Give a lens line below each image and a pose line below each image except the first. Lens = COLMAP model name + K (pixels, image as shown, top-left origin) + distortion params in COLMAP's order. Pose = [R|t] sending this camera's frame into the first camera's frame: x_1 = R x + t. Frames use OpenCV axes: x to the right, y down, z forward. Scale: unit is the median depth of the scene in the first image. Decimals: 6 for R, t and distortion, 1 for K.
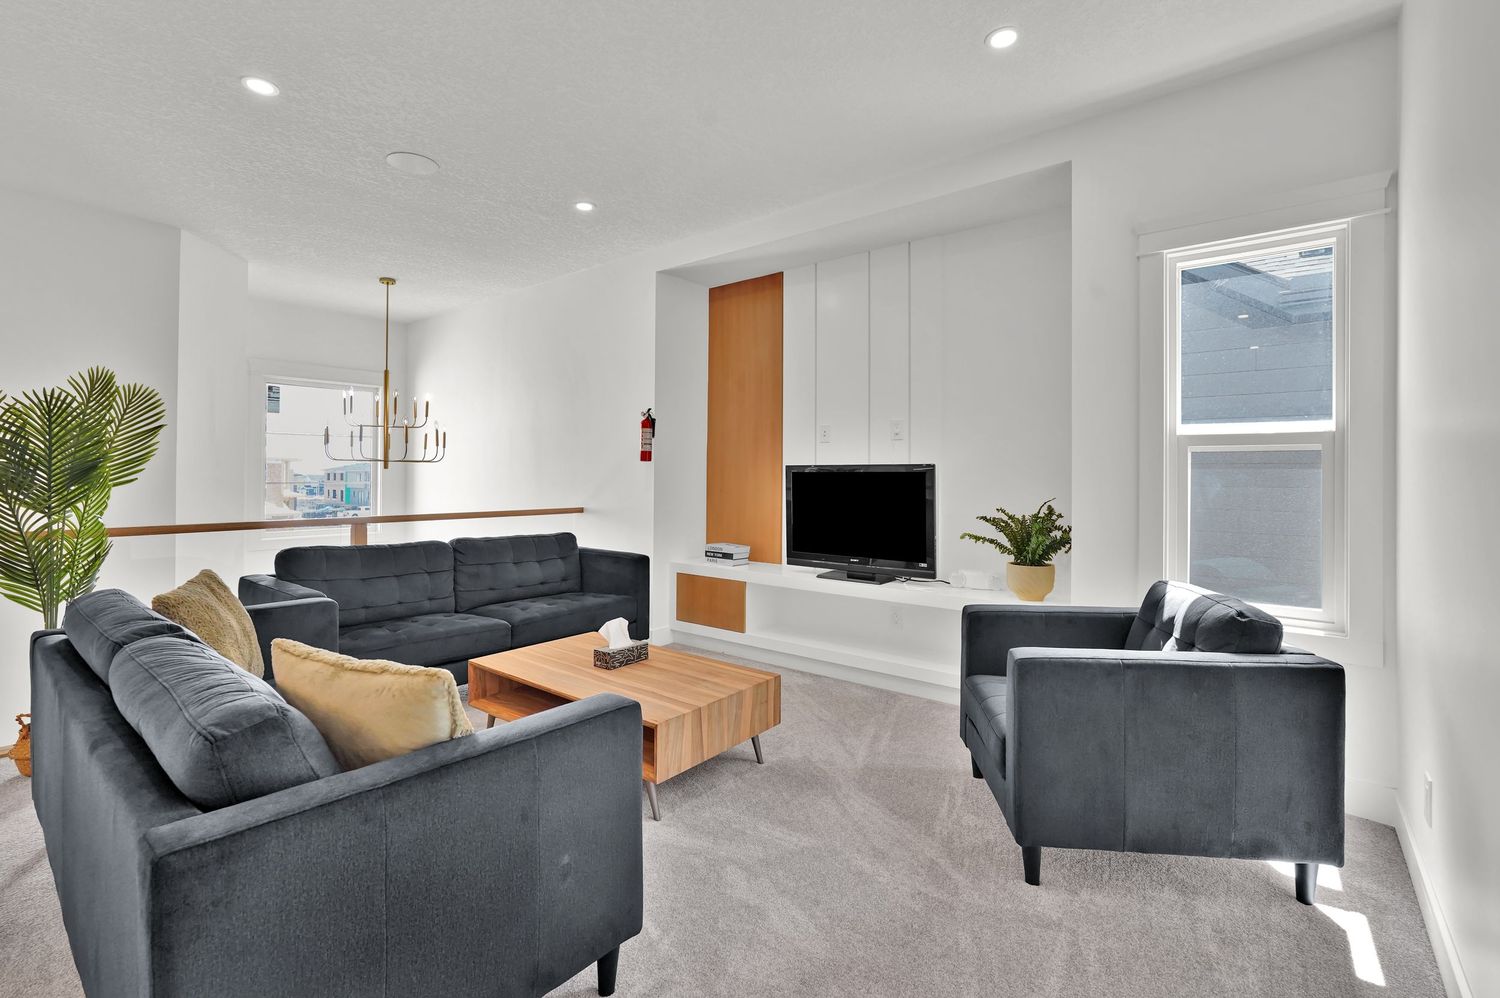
lens RADIAL K [[692.7, 0, 709.2], [0, 692.7, 475.3], [0, 0, 1]] dist [0.000008, 0.000011]
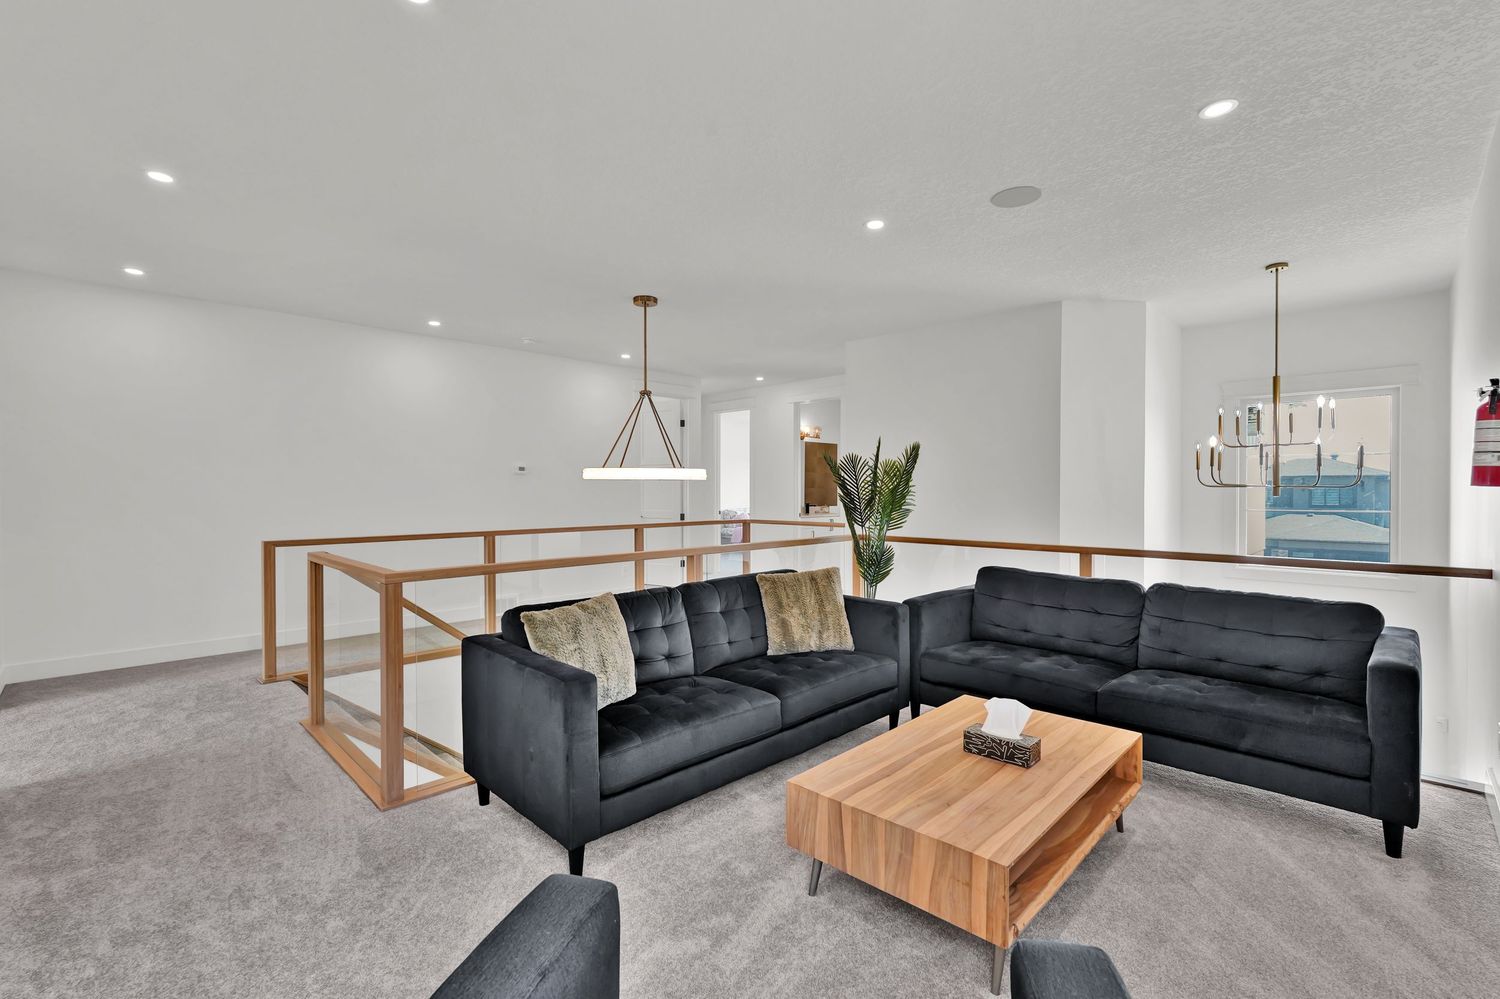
lens RADIAL K [[662.7, 0, 750.0], [0, 662.7, 499.5], [0, 0, 1]] dist [-0.000340, -0.000049]
pose [[-0.055694, 0.006070, -0.998429, 0.472098], [0.004072, 0.999975, 0.005853, -0.017856], [0.998440, -0.003739, -0.055717, 0.571187]]
